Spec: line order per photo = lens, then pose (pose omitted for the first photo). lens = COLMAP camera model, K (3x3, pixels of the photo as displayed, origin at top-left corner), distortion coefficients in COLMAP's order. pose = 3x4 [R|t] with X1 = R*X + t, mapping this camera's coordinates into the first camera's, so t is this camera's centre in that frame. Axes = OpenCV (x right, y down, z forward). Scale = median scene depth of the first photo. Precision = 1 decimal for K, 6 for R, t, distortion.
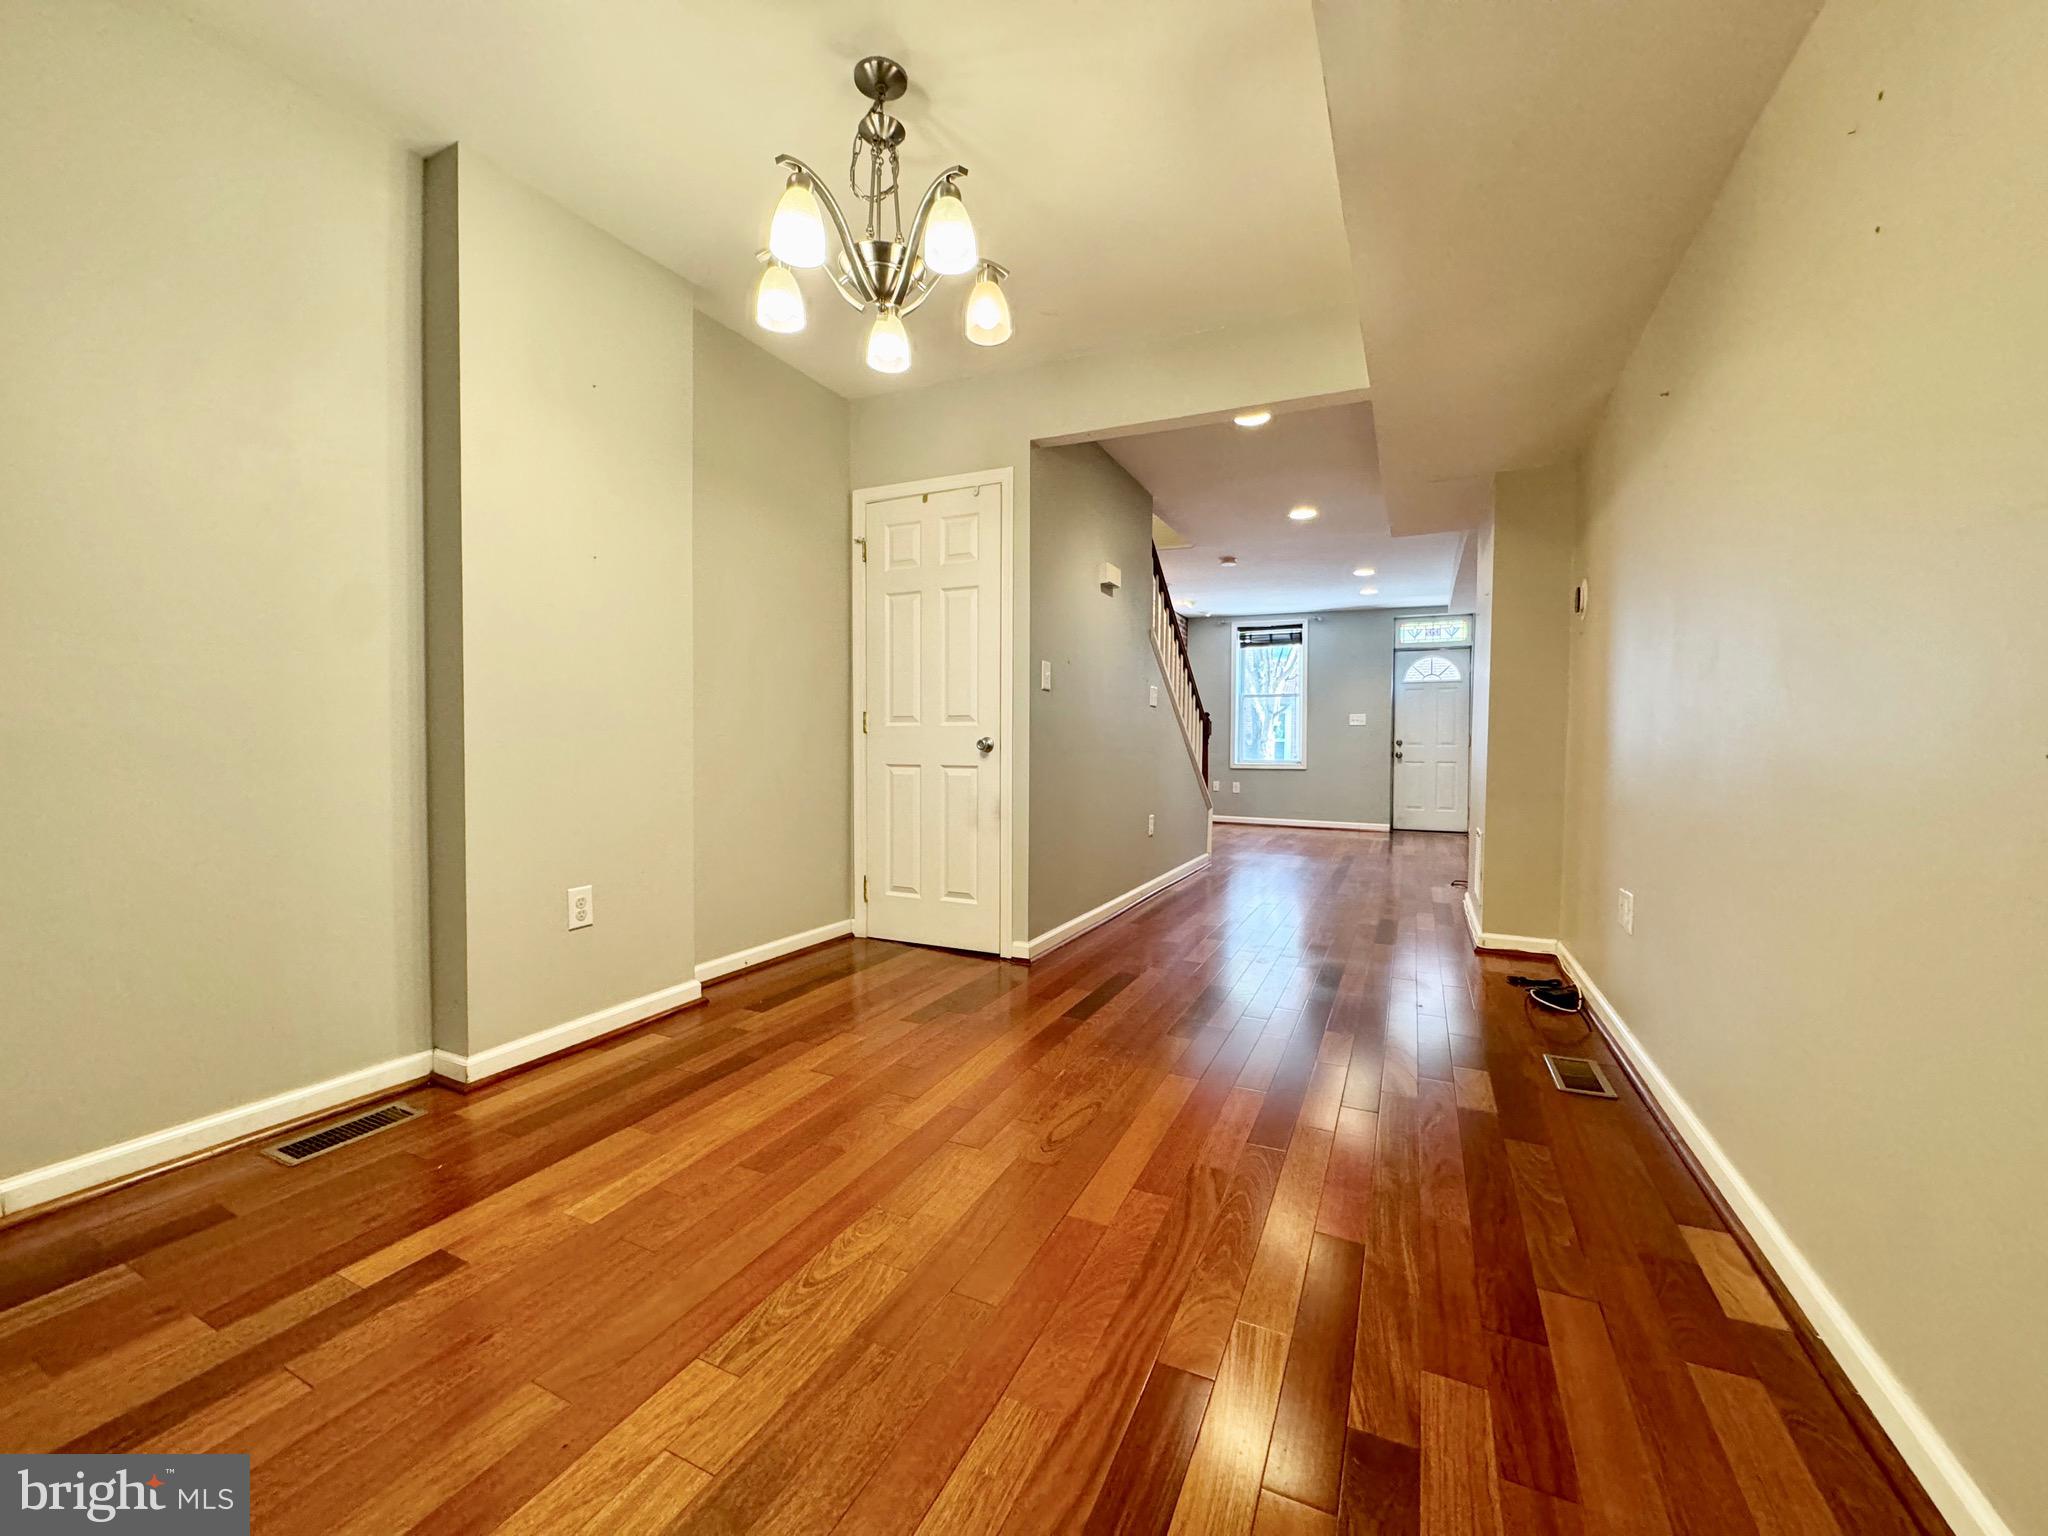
lens RADIAL K [[821.4, 0, 1026.8], [0, 821.4, 774.4], [0, 0, 1]] dist [-0.003137, 0.000339]
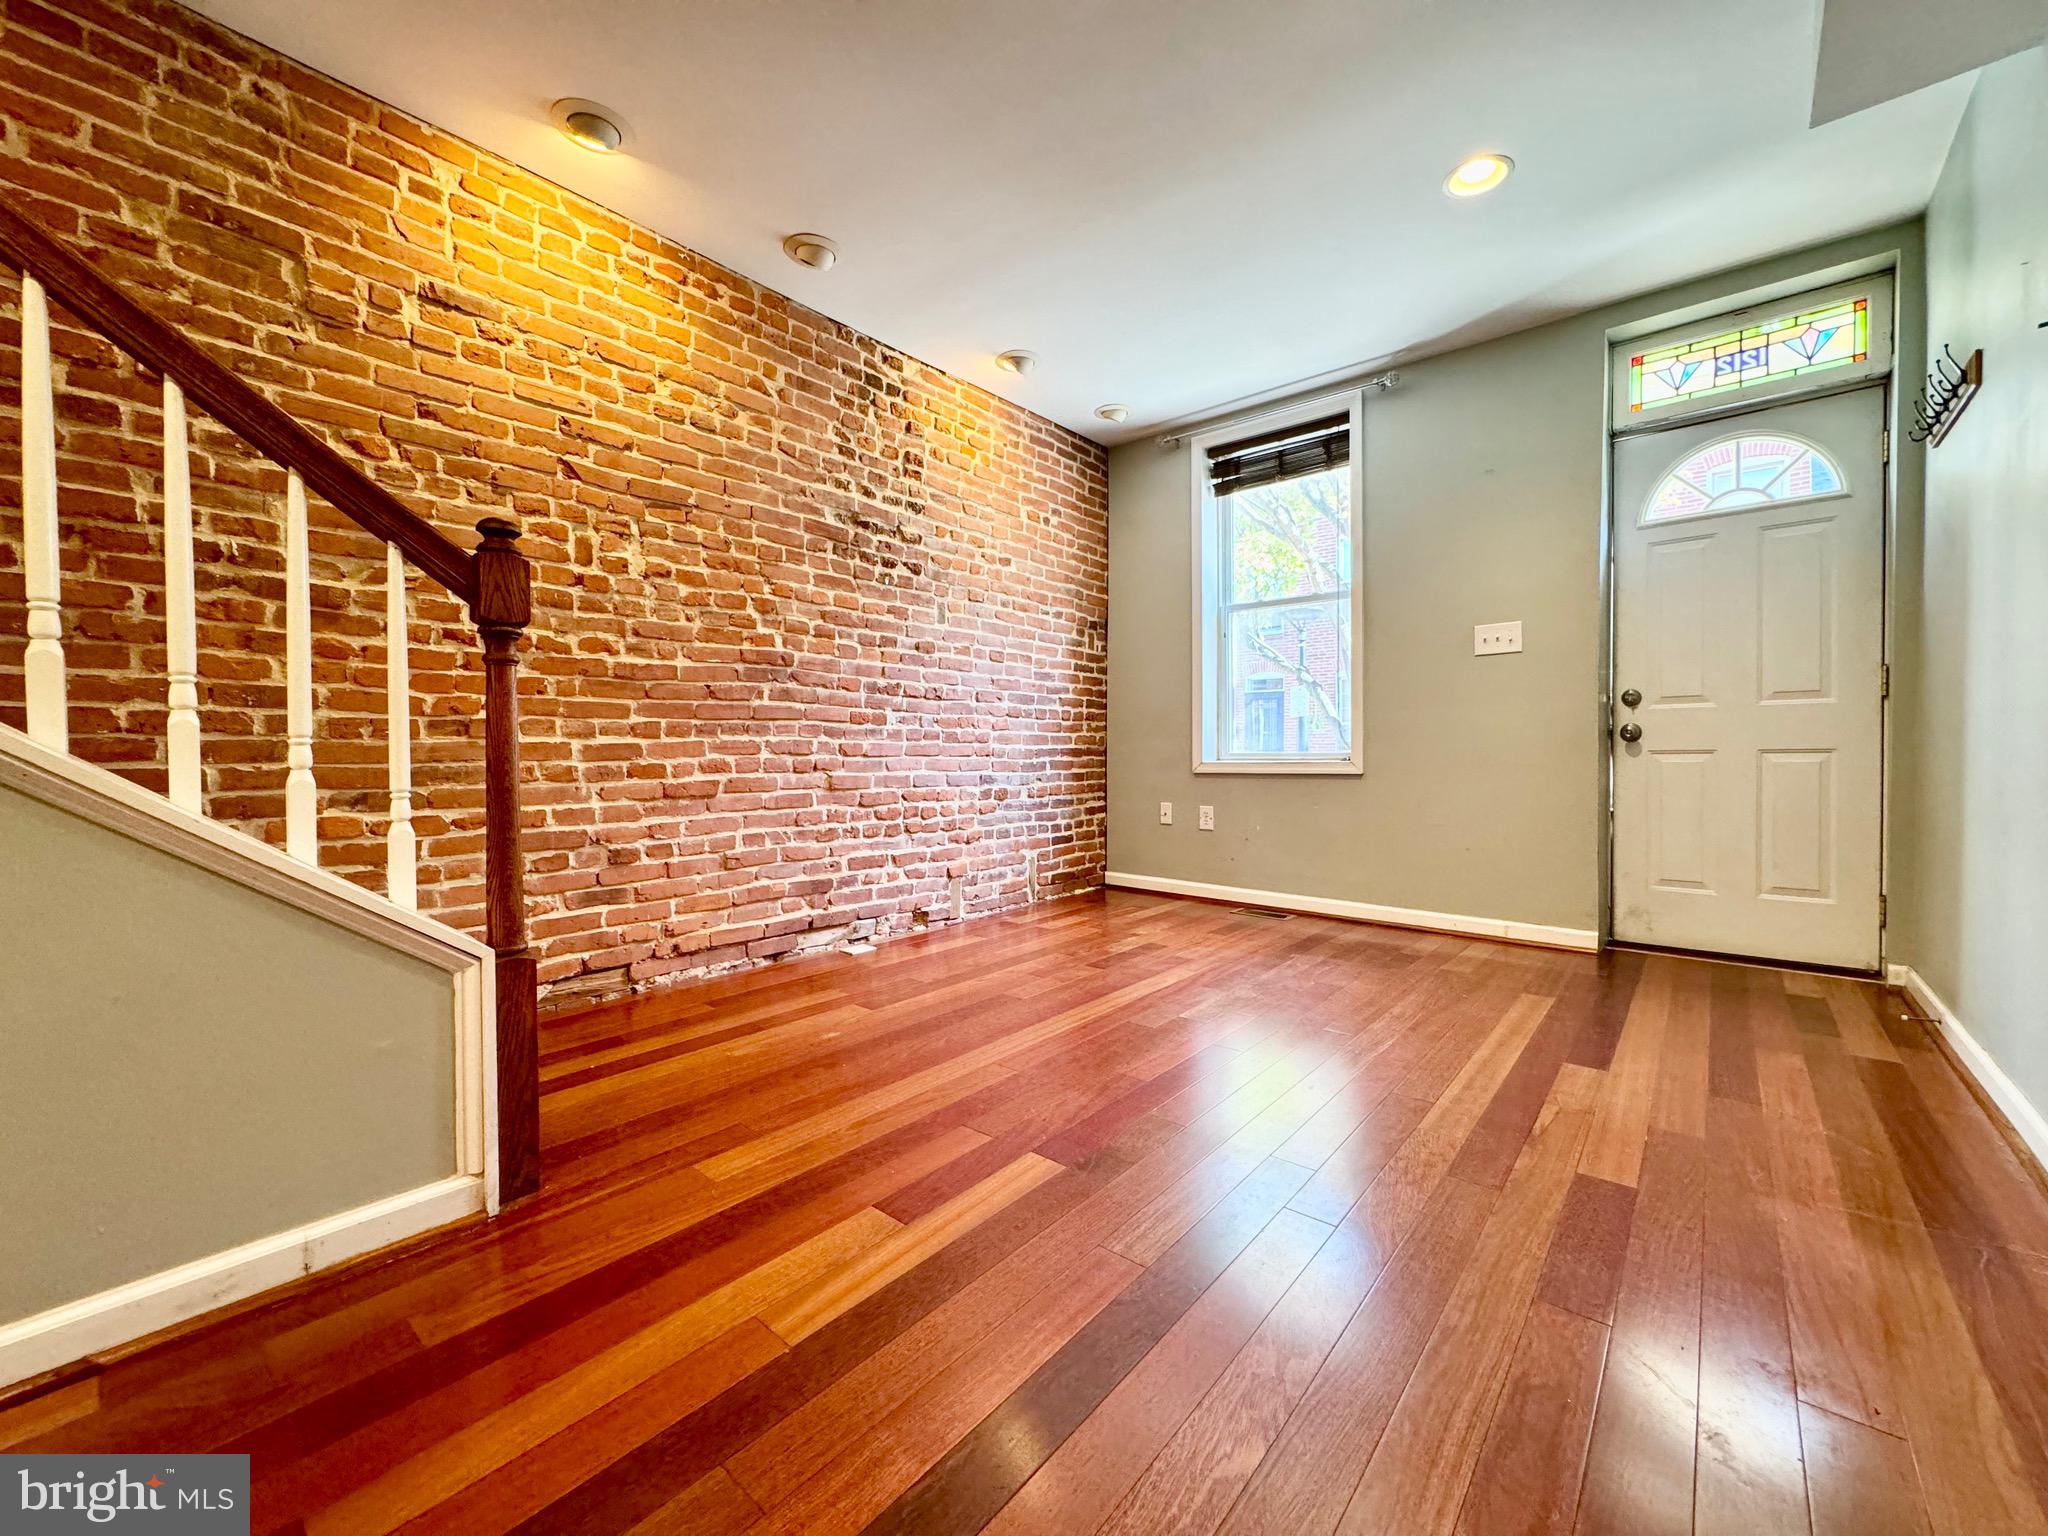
lens RADIAL K [[821.4, 0, 1017.2], [0, 821.4, 769.9], [0, 0, 1]] dist [-0.003137, 0.000339]
pose [[0.963616, -0.001905, -0.267282, 0.287357], [-0.003742, 0.999780, -0.020616, 0.000429], [0.267263, 0.020866, 0.963398, 0.578305]]
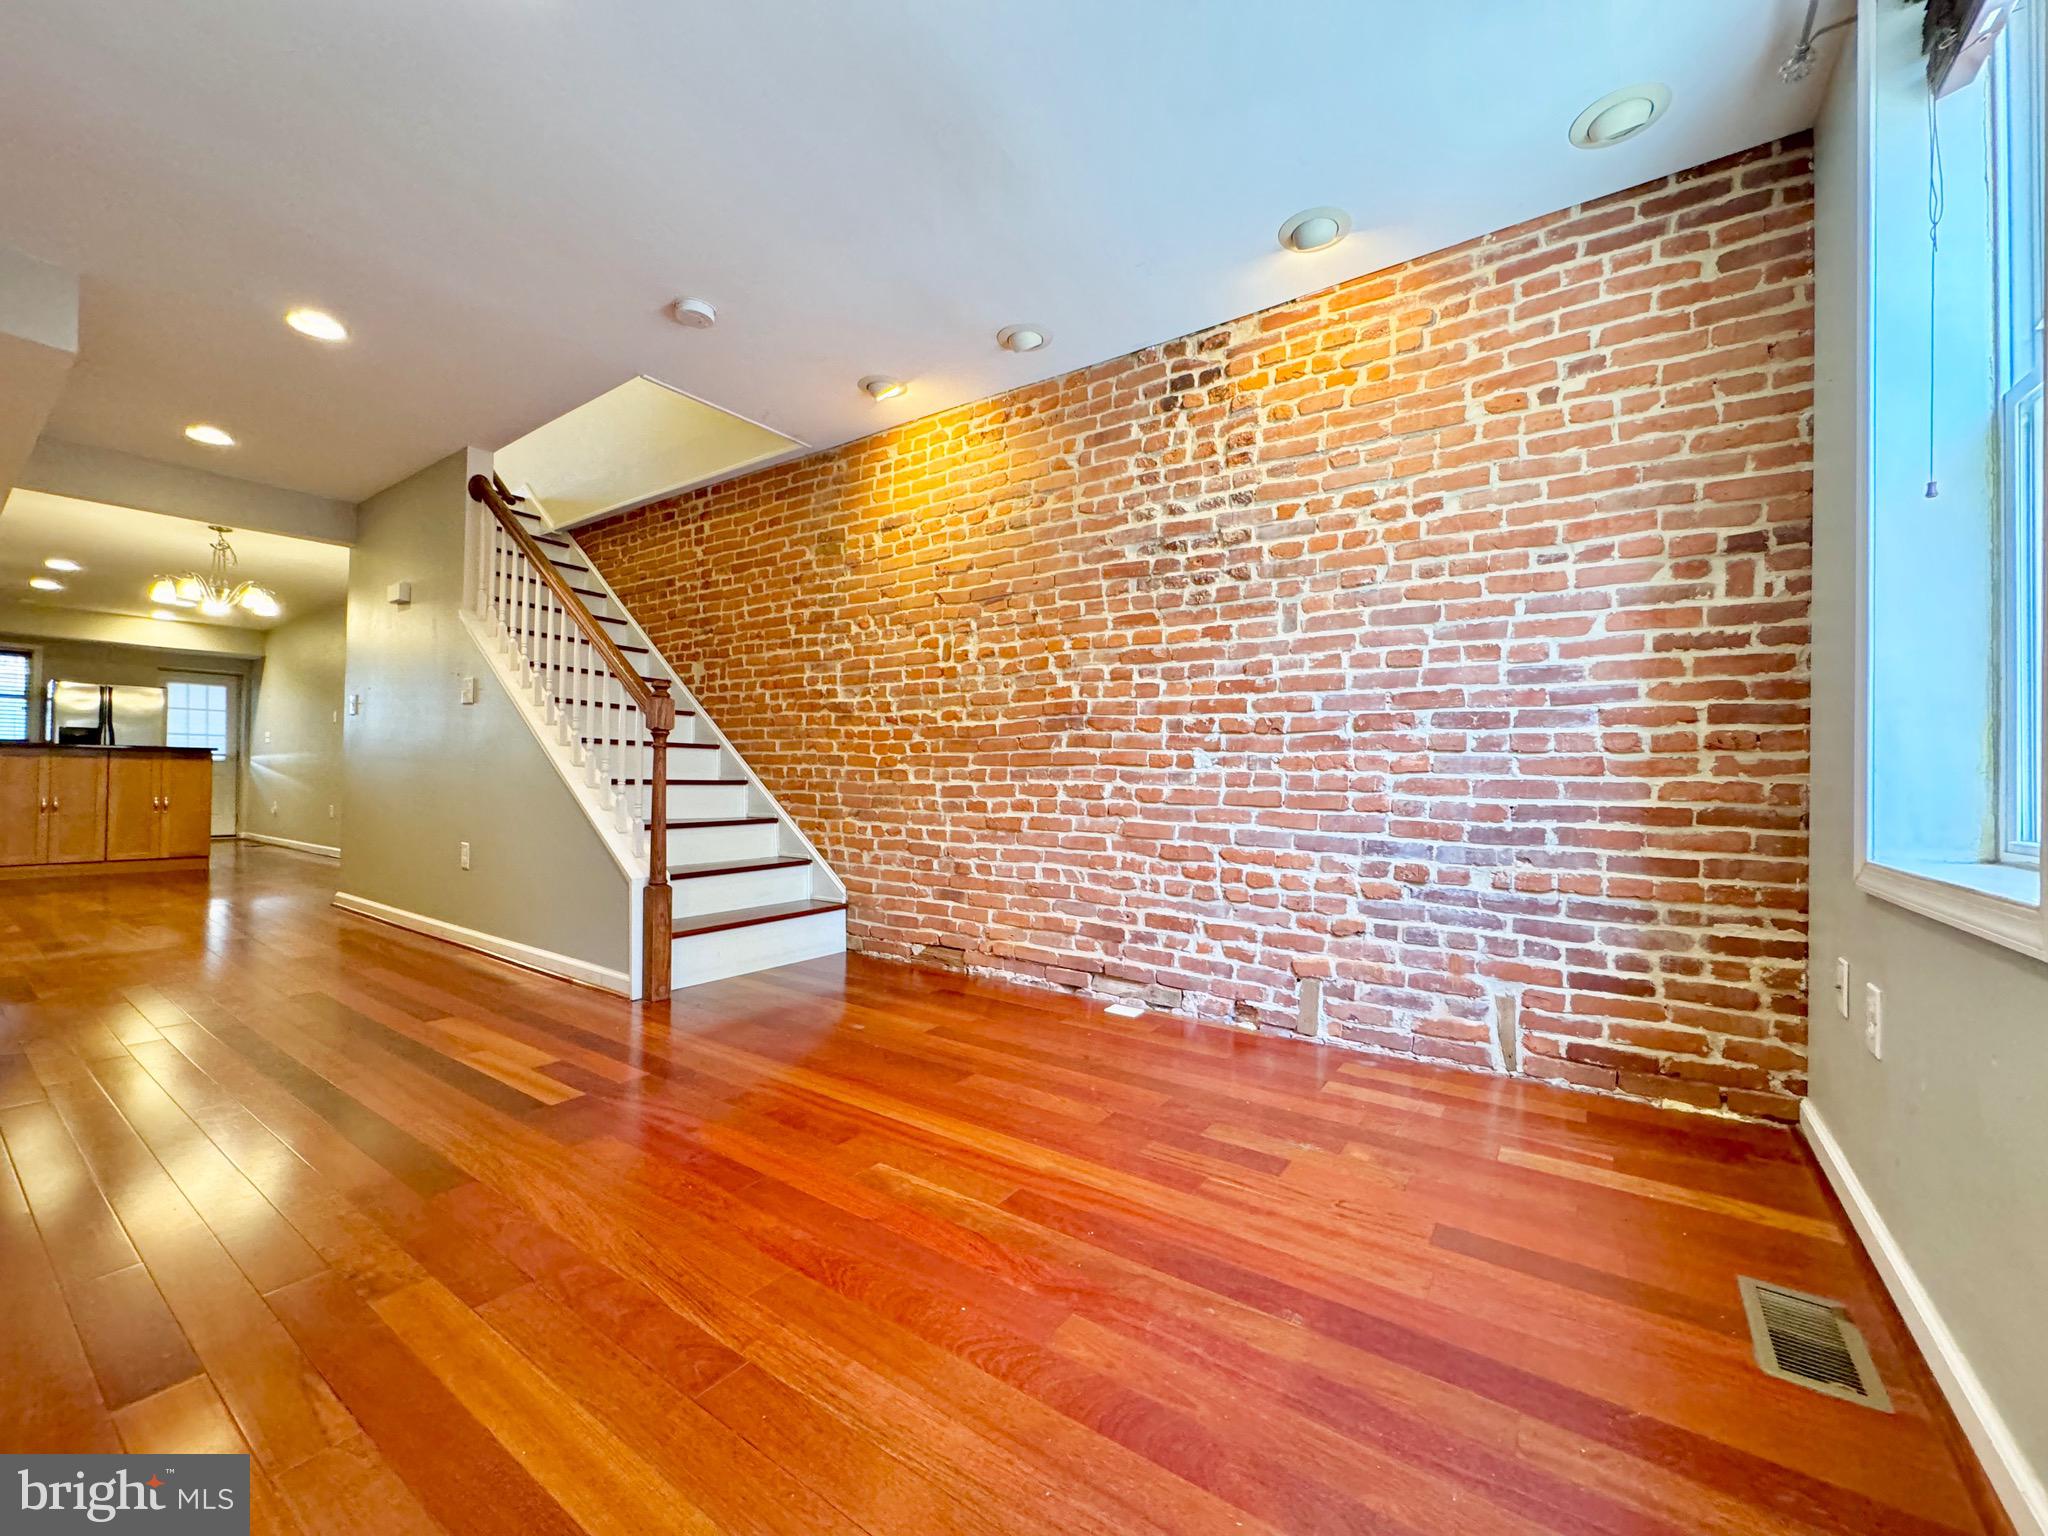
lens RADIAL K [[821.4, 0, 1030.9], [0, 821.4, 770.8], [0, 0, 1]] dist [-0.003137, 0.000339]
pose [[-0.170056, -0.014917, -0.985322, 0.461441], [-0.060212, 0.998174, -0.004720, -0.021592], [0.983593, 0.058526, -0.170643, 0.923173]]
